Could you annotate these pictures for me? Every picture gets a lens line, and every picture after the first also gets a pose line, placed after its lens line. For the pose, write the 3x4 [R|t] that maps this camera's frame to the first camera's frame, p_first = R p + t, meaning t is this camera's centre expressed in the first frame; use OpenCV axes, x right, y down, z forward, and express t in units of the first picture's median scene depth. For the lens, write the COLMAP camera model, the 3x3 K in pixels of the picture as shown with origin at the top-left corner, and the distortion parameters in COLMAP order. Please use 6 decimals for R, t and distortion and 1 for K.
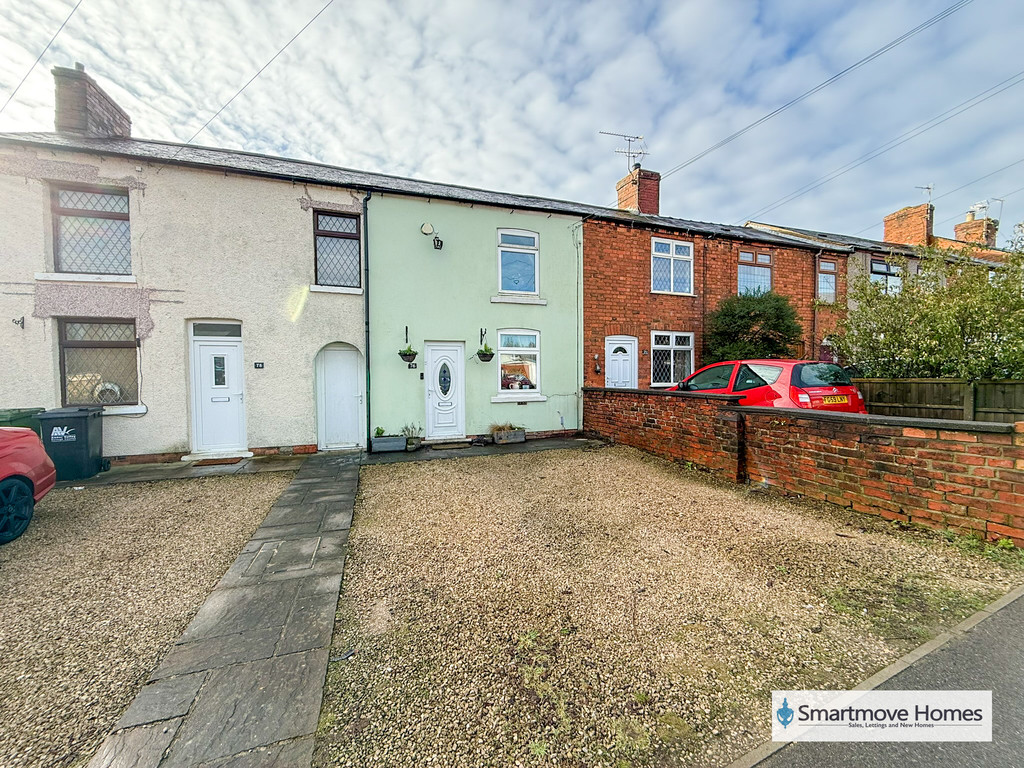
lens RADIAL K [[407.5, 0, 508.7], [0, 407.5, 383.8], [0, 0, 1]] dist [-0.001129, -0.000230]
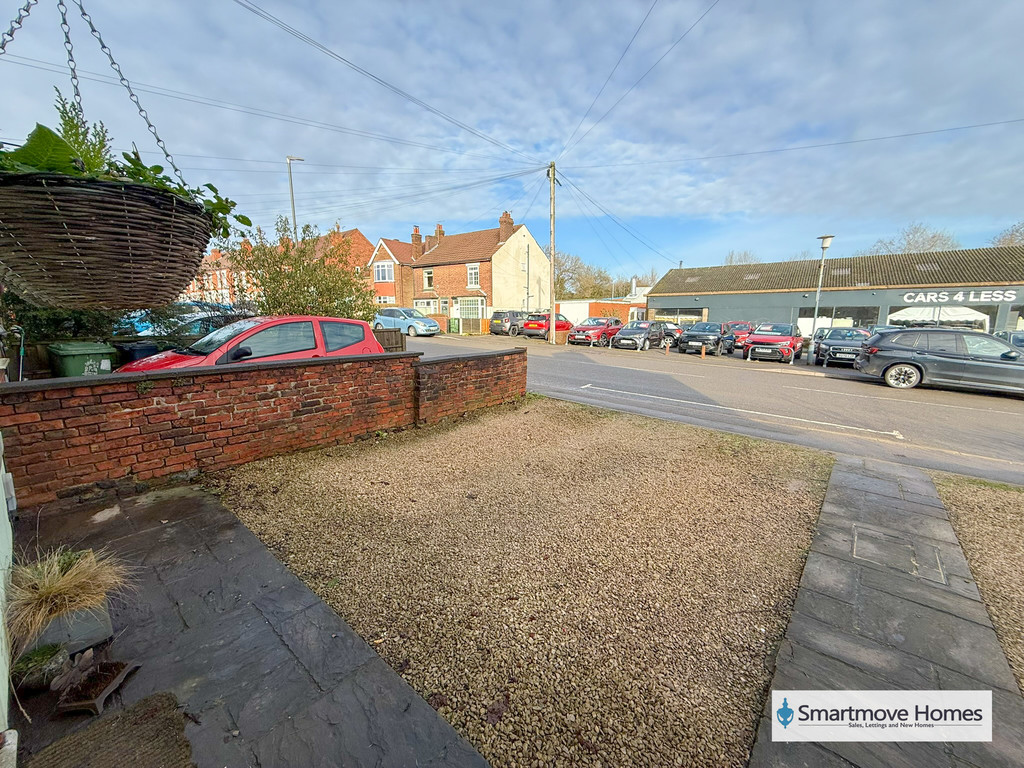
lens RADIAL K [[407.5, 0, 508.7], [0, 407.5, 383.8], [0, 0, 1]] dist [-0.001129, -0.000230]
pose [[-0.504848, -0.134594, 0.852651, -0.663359], [0.025832, 0.984971, 0.170776, -0.085404], [-0.862822, 0.108242, -0.493783, 1.701414]]
